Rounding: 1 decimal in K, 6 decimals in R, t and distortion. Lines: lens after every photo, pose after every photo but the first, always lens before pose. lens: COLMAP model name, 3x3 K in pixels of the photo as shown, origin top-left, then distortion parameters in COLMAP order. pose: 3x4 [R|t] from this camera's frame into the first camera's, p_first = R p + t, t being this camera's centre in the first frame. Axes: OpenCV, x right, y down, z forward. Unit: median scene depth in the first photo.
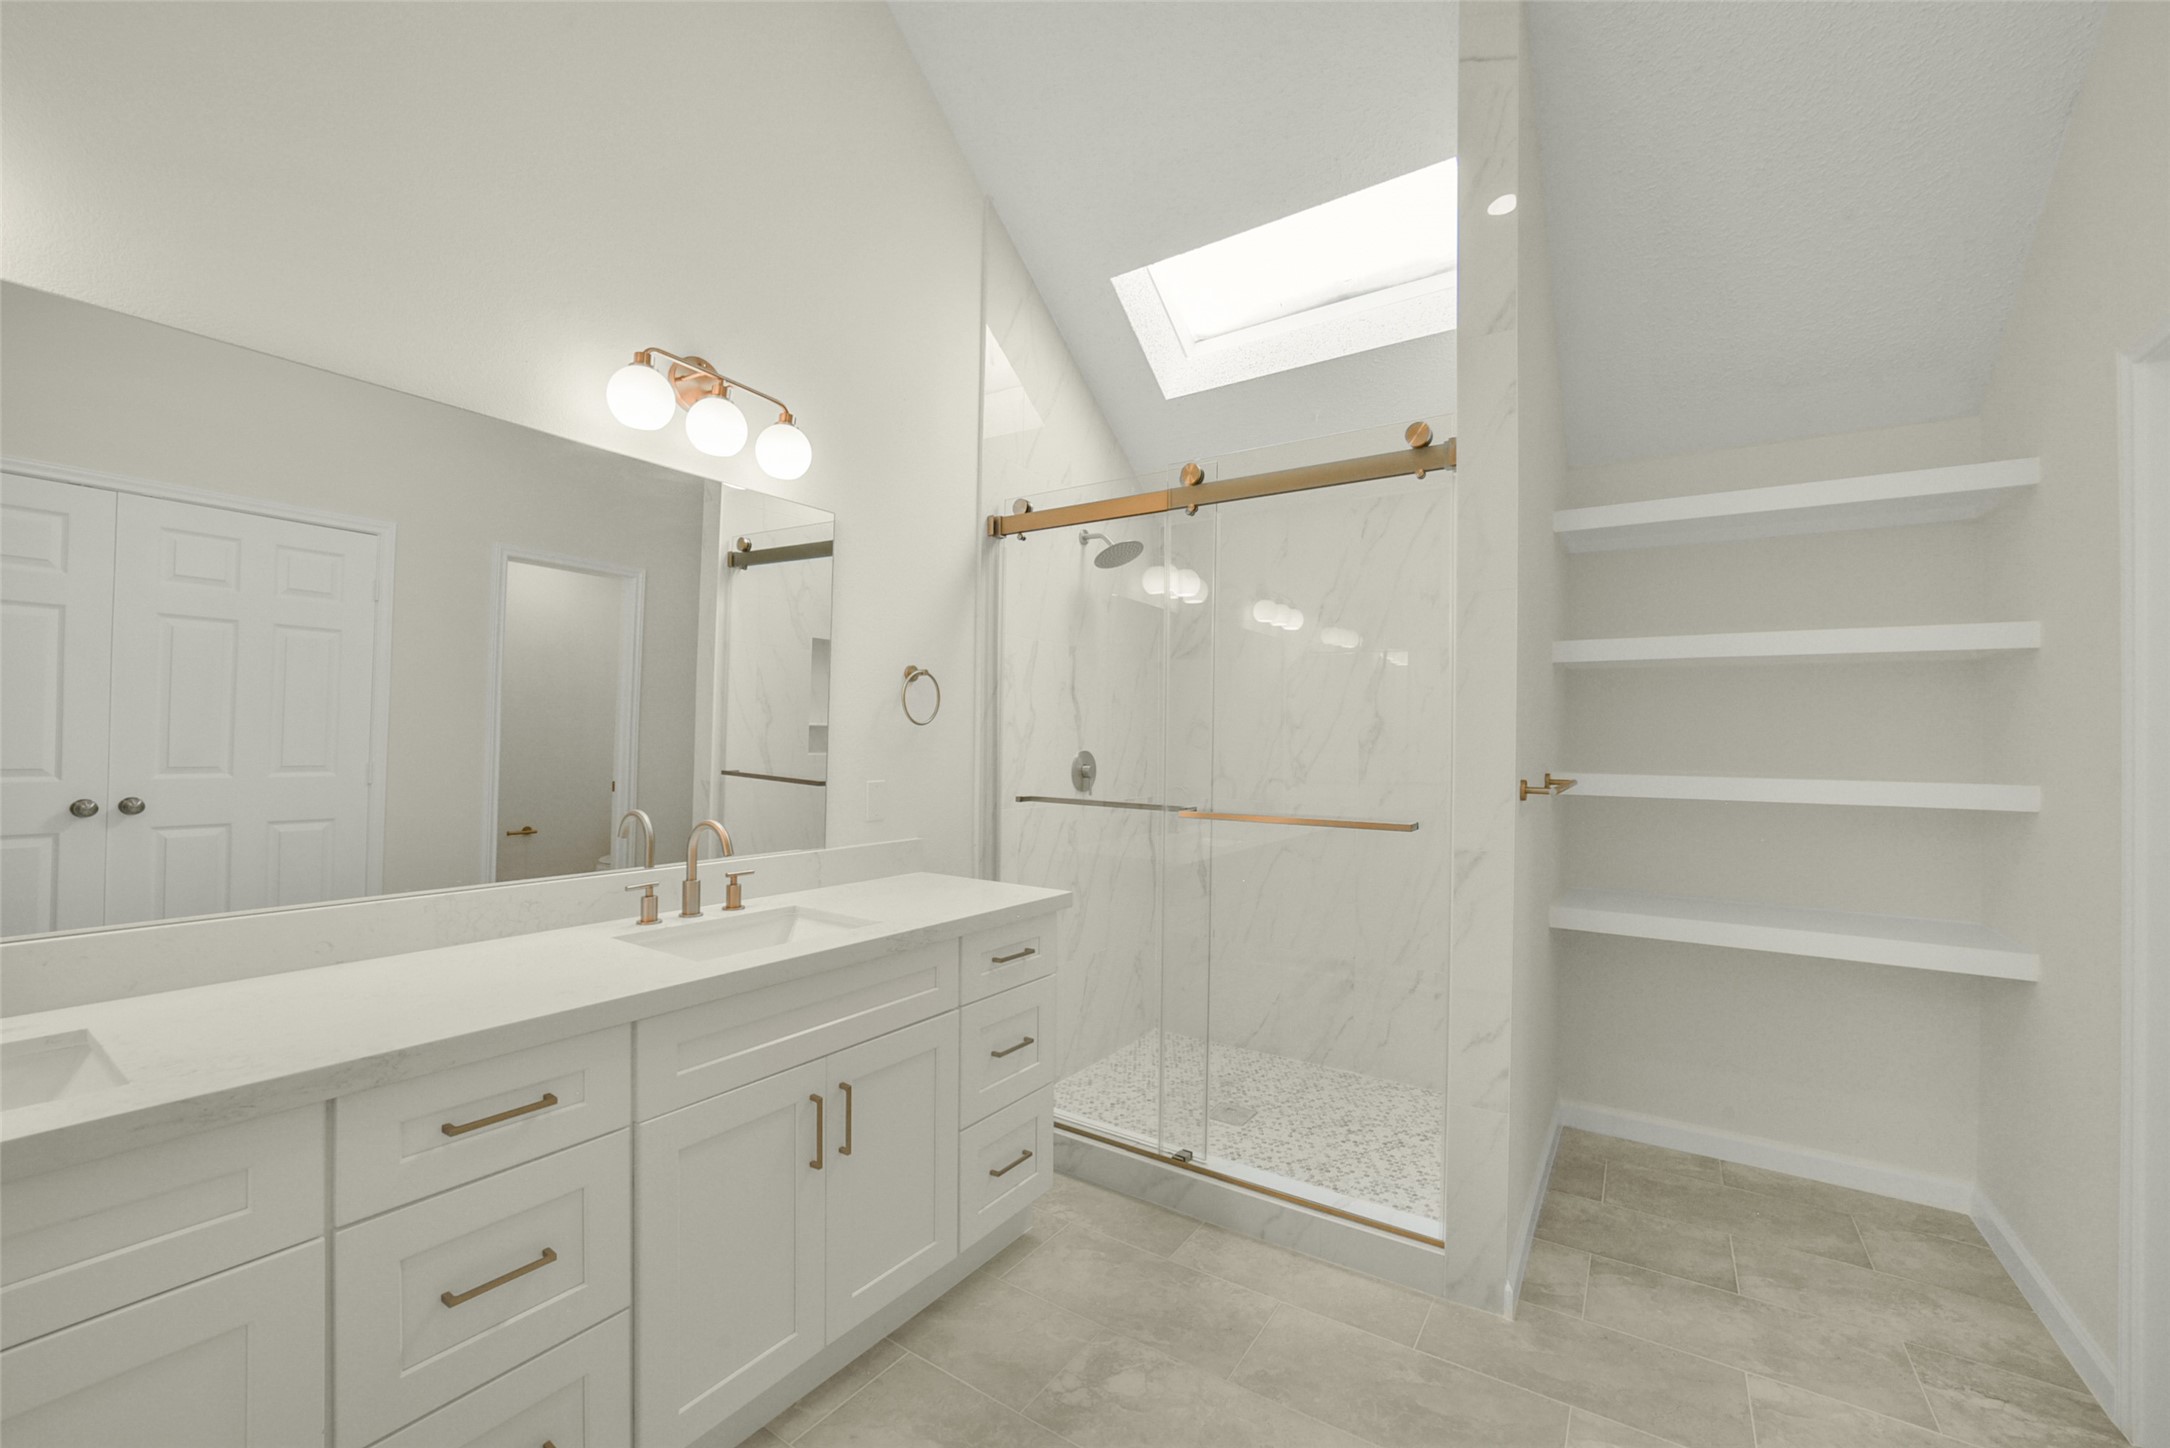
lens RADIAL K [[875.7, 0, 1092.1], [0, 875.7, 734.7], [0, 0, 1]] dist [-0.012209, 0.008687]
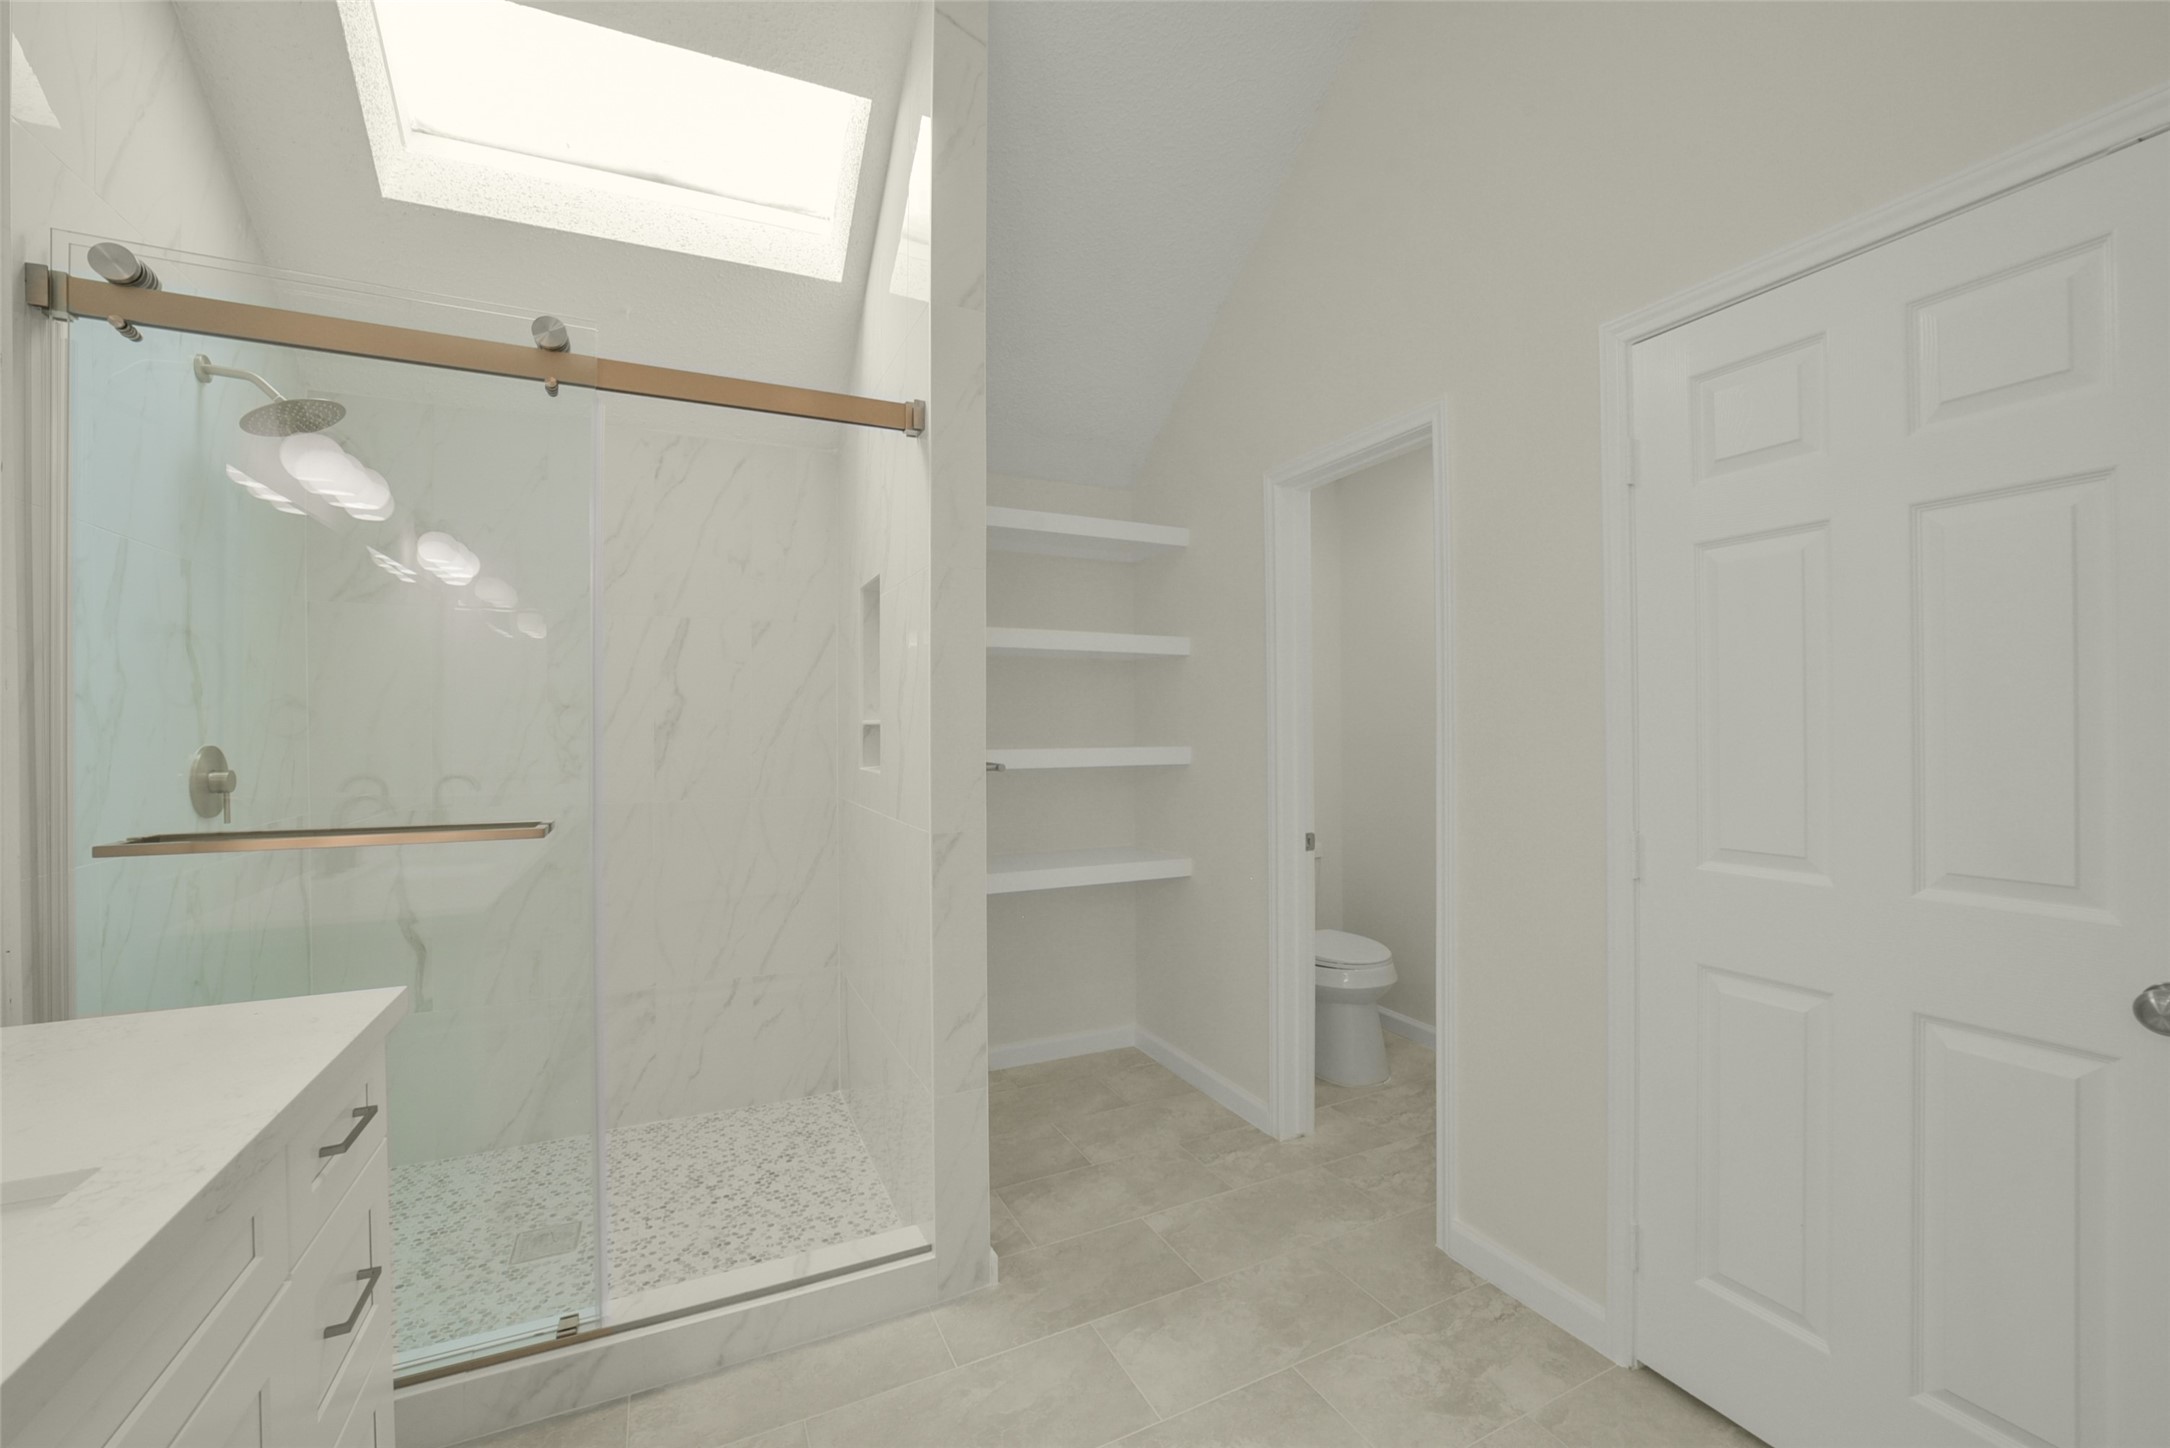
lens RADIAL K [[892.8, 0, 1085.0], [0, 892.8, 724.0], [0, 0, 1]] dist [-0.031110, 0.022908]
pose [[0.525561, -0.013604, 0.850647, -0.257722], [0.006676, 0.999907, 0.011867, 0.001114], [-0.850730, -0.000558, 0.525603, 0.274940]]
